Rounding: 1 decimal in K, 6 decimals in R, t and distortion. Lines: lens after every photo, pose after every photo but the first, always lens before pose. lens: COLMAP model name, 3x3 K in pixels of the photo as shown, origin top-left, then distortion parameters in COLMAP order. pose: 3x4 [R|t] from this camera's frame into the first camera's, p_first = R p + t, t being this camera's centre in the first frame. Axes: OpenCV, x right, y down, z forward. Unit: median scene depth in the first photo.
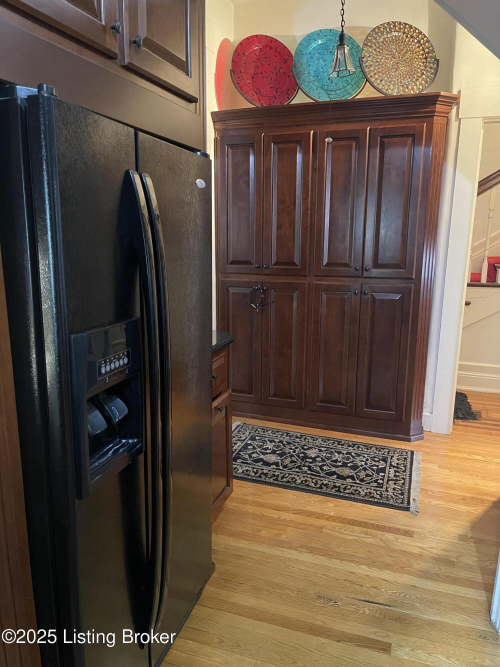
lens RADIAL K [[503.8, 0, 247.5], [0, 503.8, 336.7], [0, 0, 1]] dist [0.024135, -0.004879]
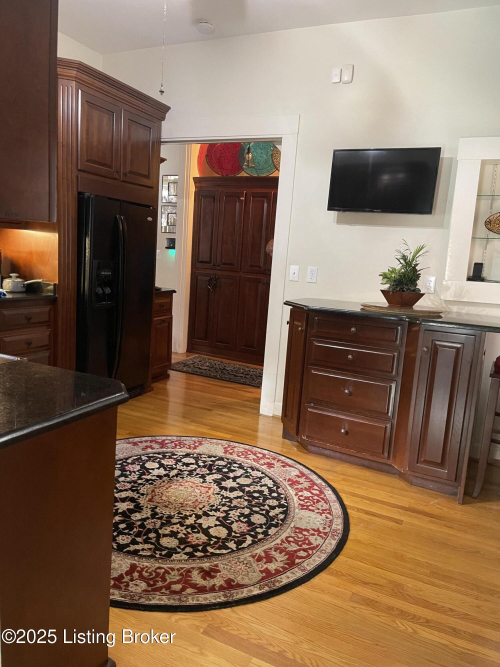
lens RADIAL K [[503.8, 0, 247.5], [0, 503.8, 336.7], [0, 0, 1]] dist [0.024135, -0.004879]
pose [[0.991900, 0.081089, -0.097772, 0.363051], [-0.085850, 0.995268, -0.045504, 0.195208], [0.093620, 0.053529, 0.994168, -0.780620]]
